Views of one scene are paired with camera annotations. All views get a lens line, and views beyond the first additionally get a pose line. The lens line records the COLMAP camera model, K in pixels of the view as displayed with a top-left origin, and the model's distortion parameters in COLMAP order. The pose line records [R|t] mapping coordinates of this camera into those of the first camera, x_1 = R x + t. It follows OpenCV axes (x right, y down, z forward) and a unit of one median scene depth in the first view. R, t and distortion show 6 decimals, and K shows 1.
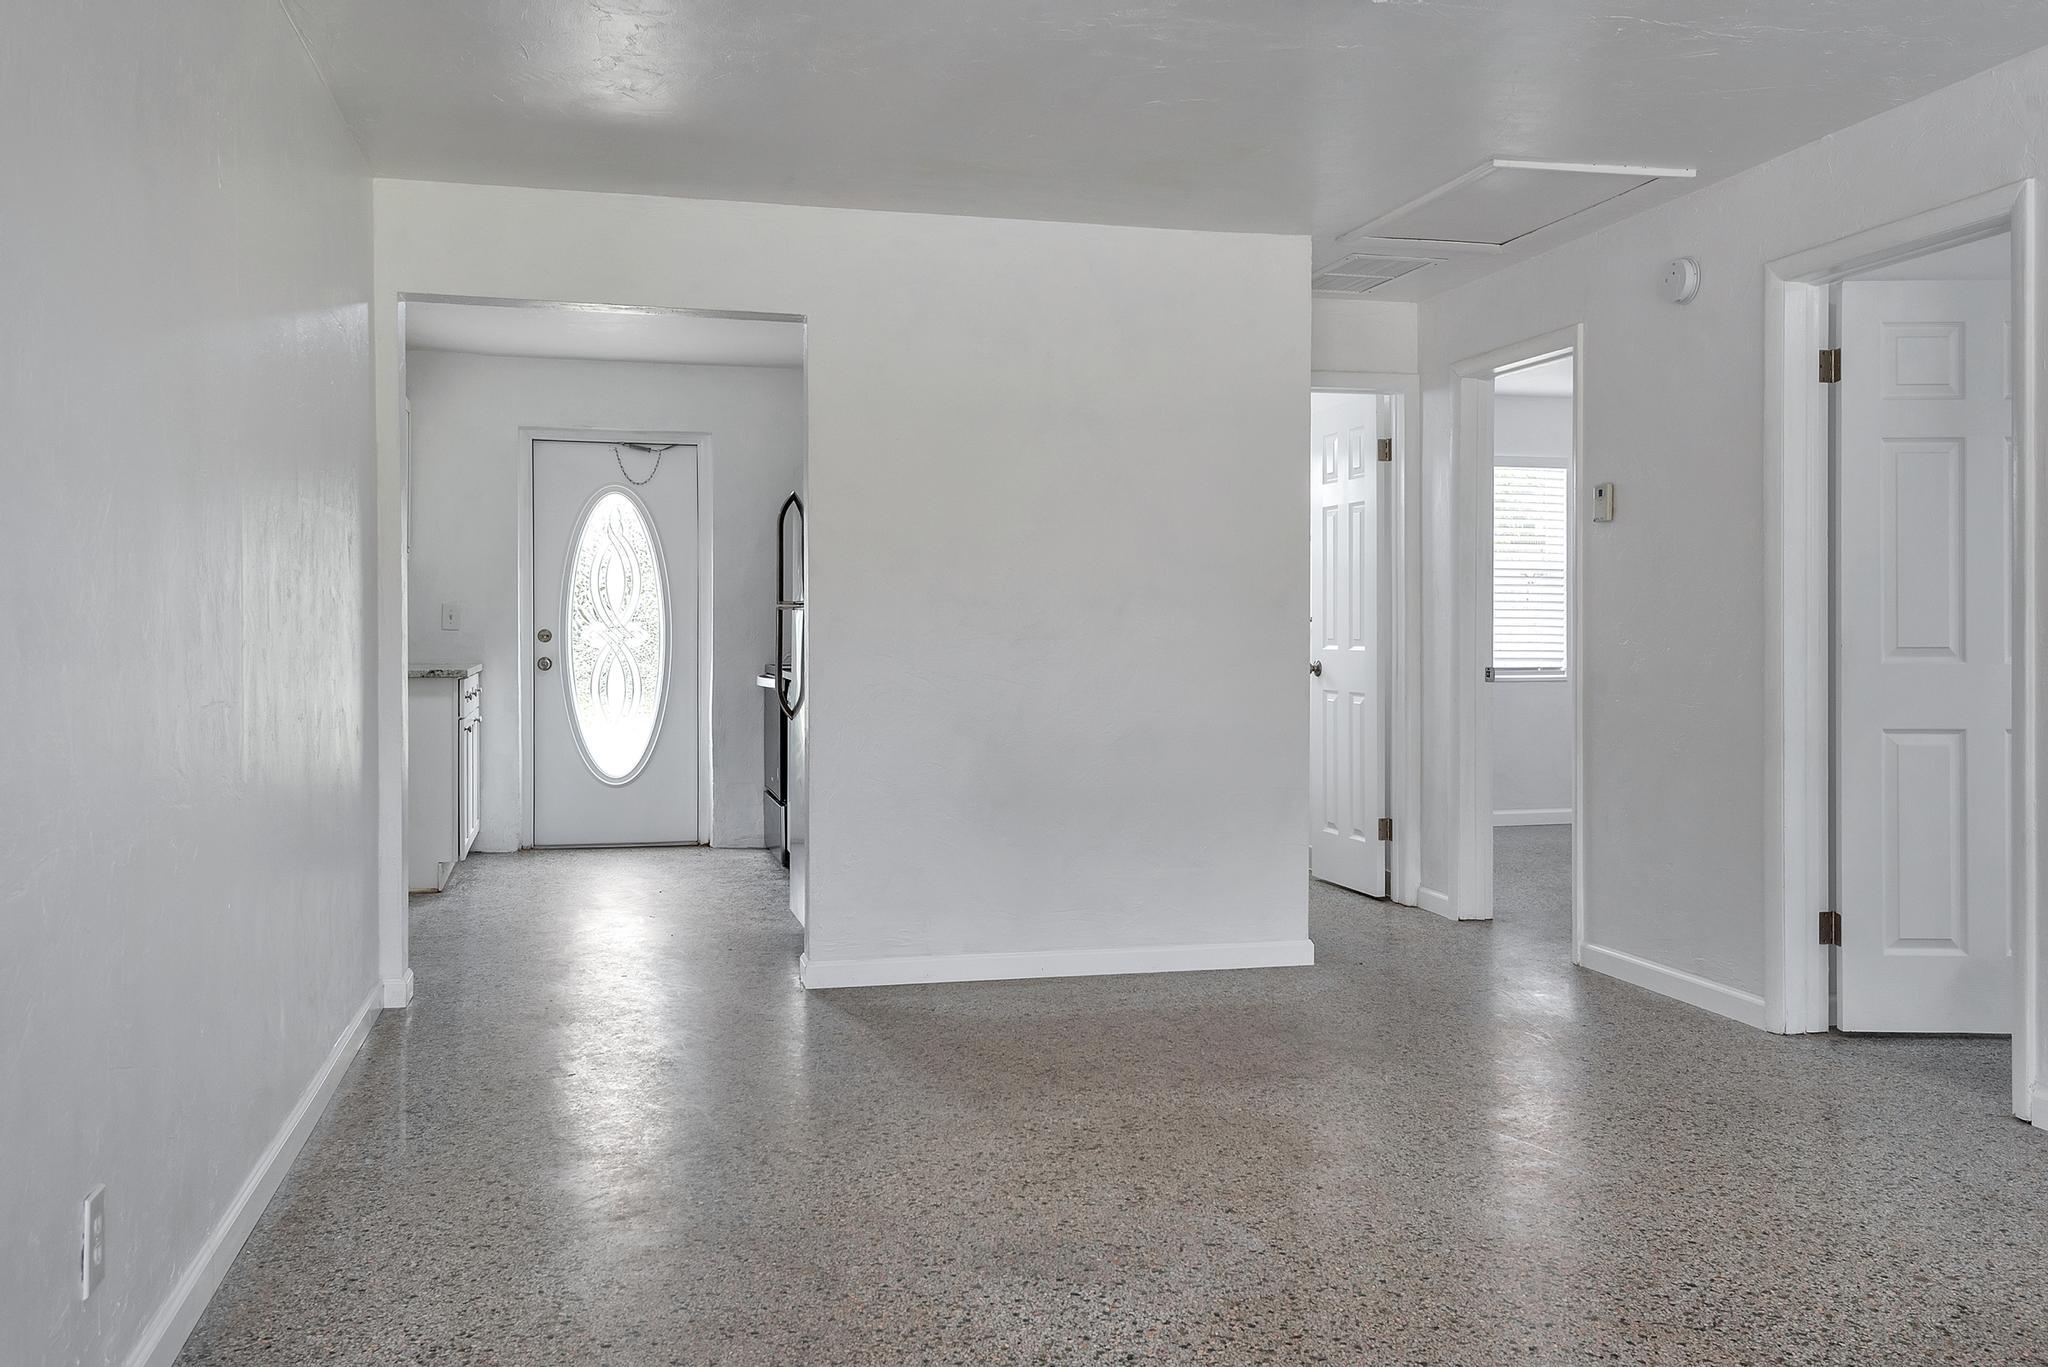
lens RADIAL K [[1672.4, 0, 1059.2], [0, 1672.4, 668.1], [0, 0, 1]] dist [0.040109, -0.030789]
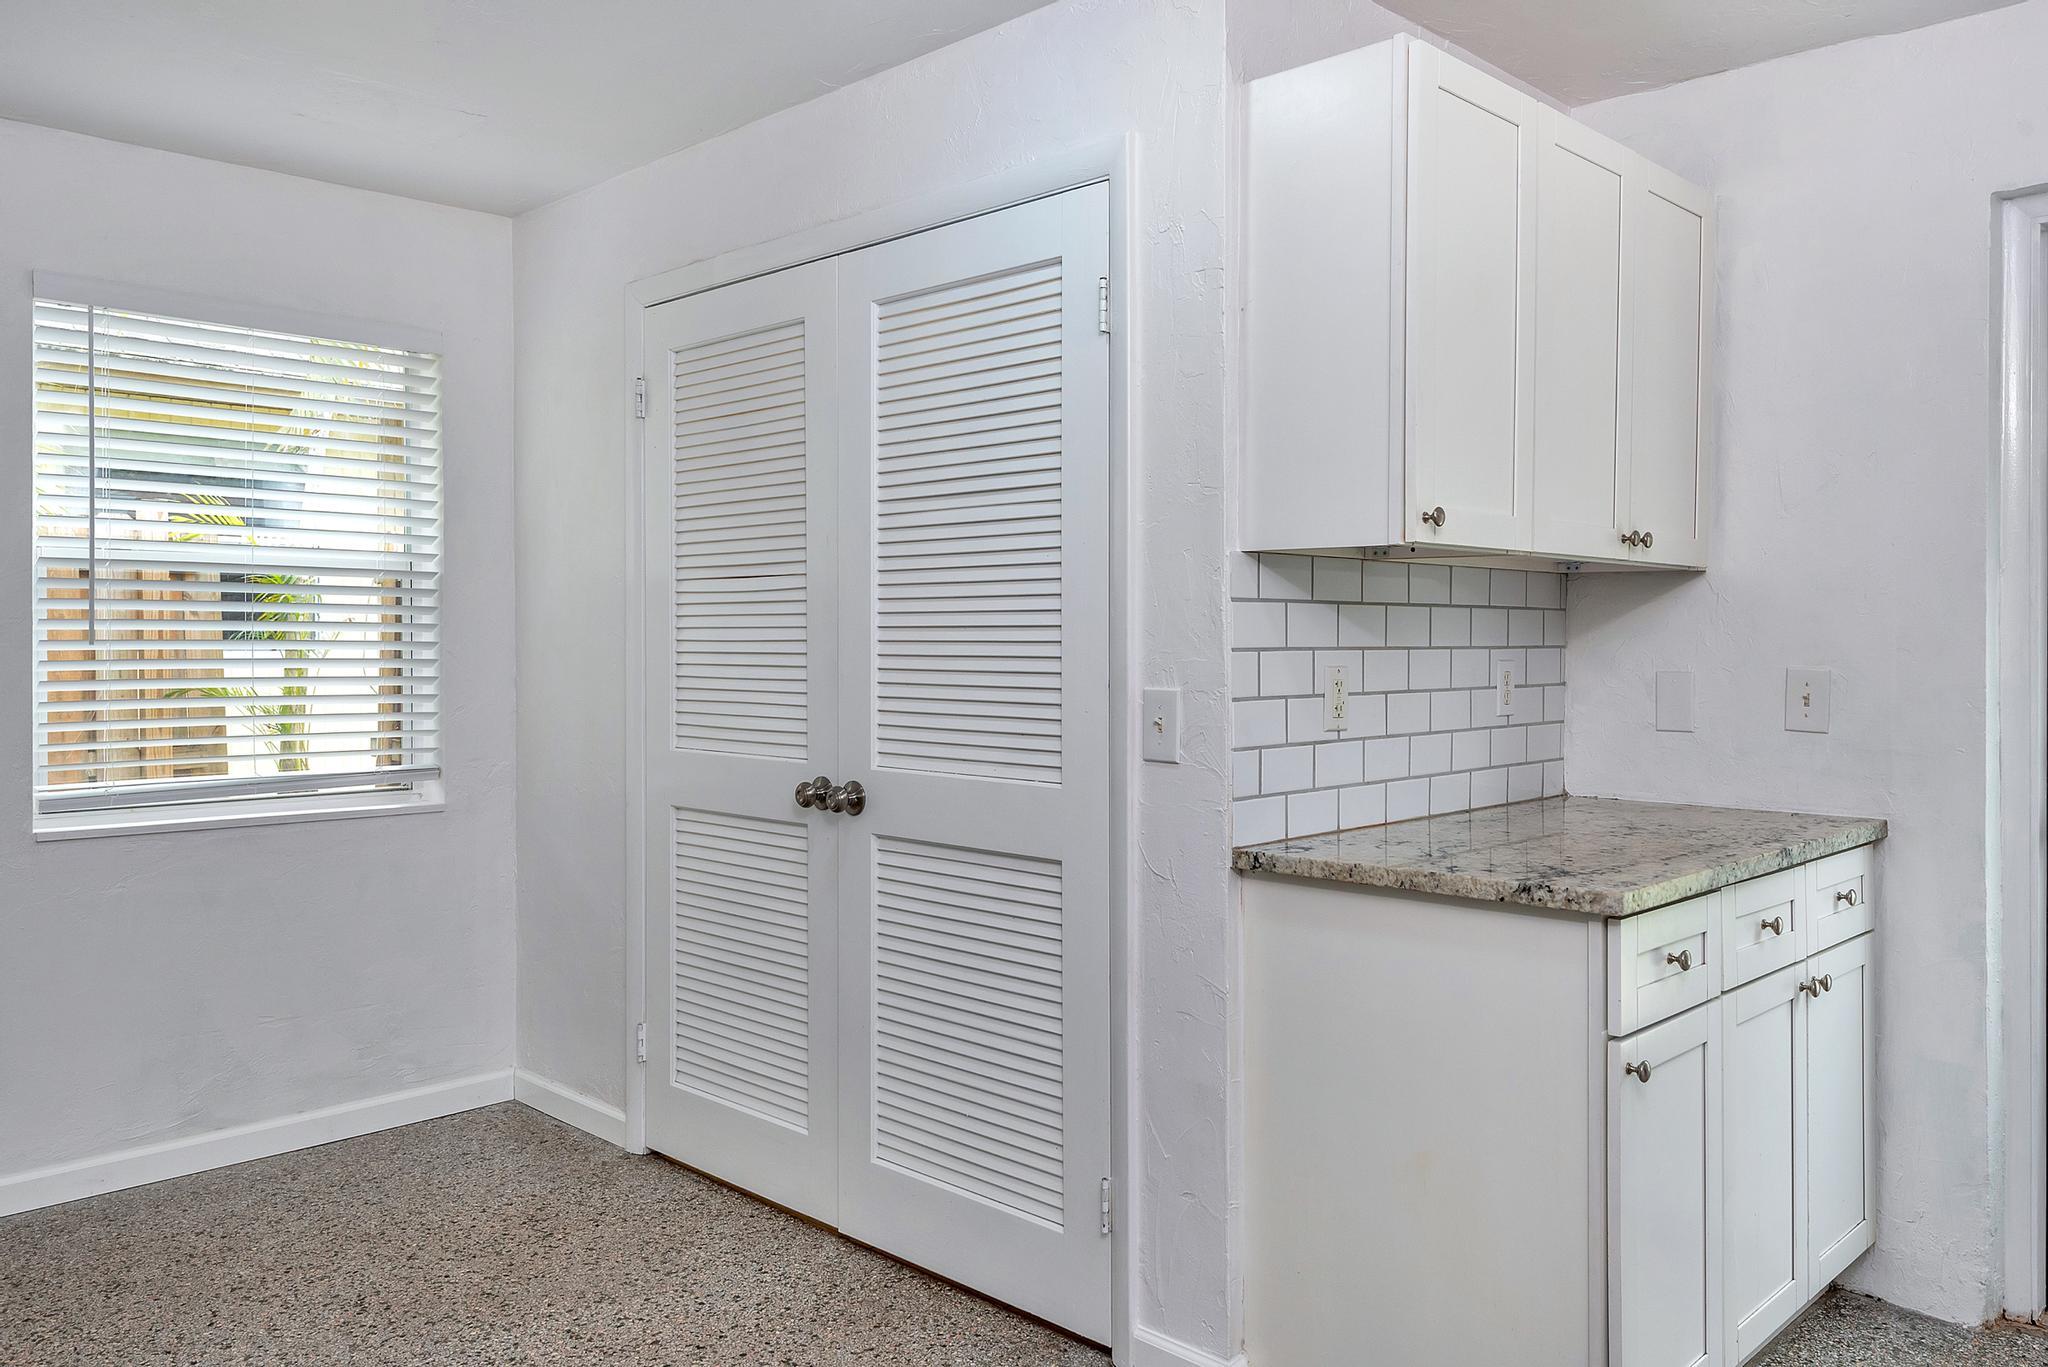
lens RADIAL K [[1545.3, 0, 1050.1], [0, 1545.3, 644.1], [0, 0, 1]] dist [0.034090, -0.011751]
pose [[0.516511, -0.001114, -0.856280, -0.258945], [-0.019649, 0.999720, -0.013153, -0.069714], [0.856055, 0.023619, 0.516344, 1.267474]]
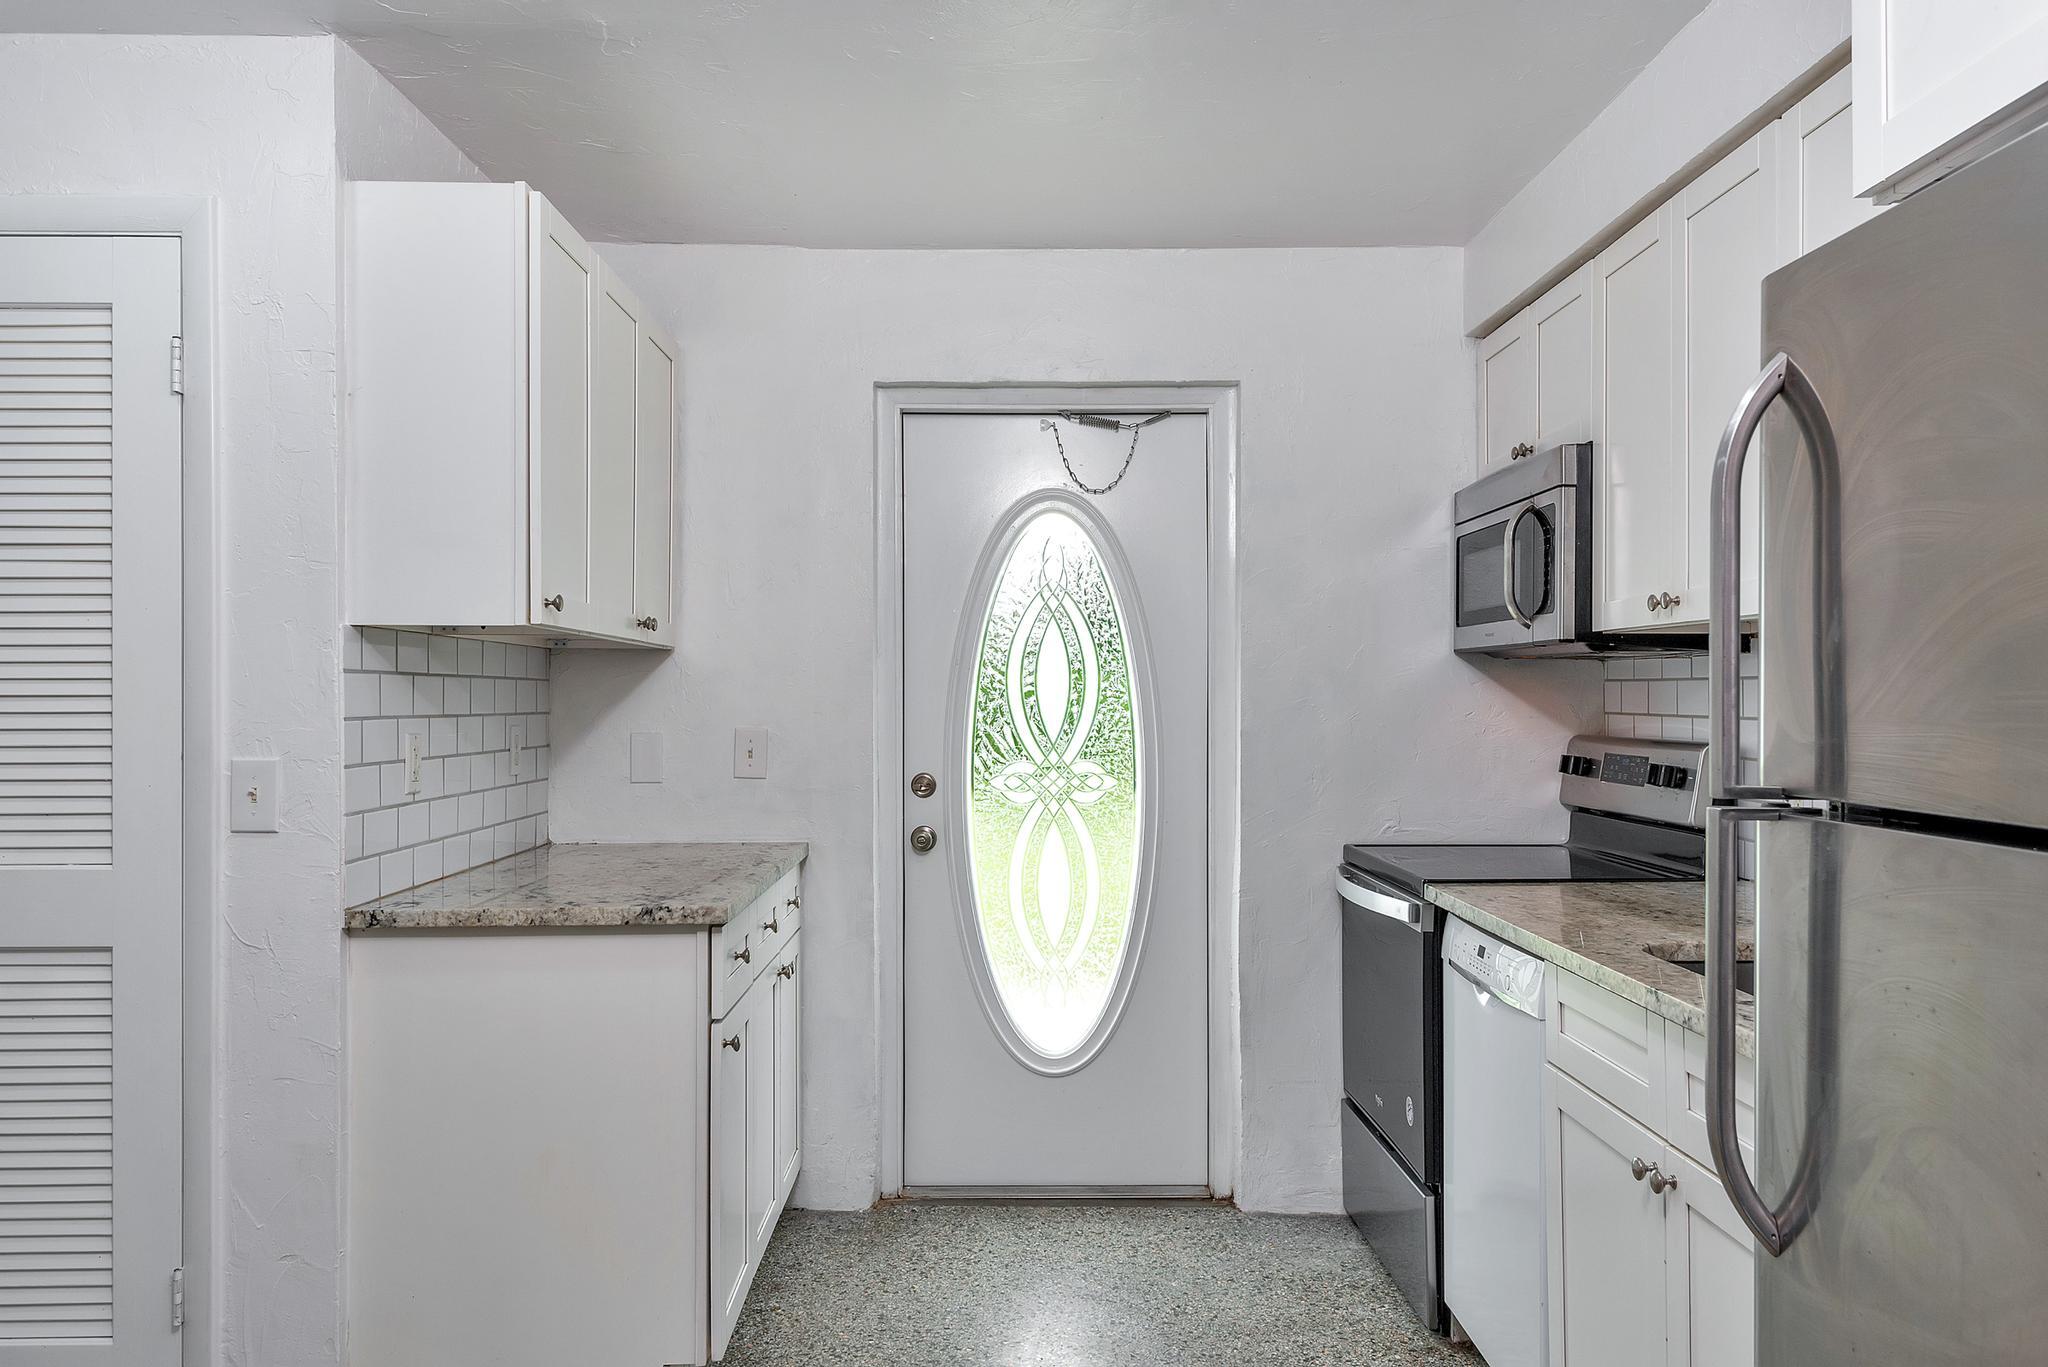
lens RADIAL K [[1545.3, 0, 1040.0], [0, 1545.3, 683.8], [0, 0, 1]] dist [0.034090, -0.011751]
pose [[0.970372, -0.008914, -0.241452, -0.311518], [0.000392, 0.999376, -0.035322, -0.068751], [0.241616, 0.034181, 0.969770, 1.089853]]
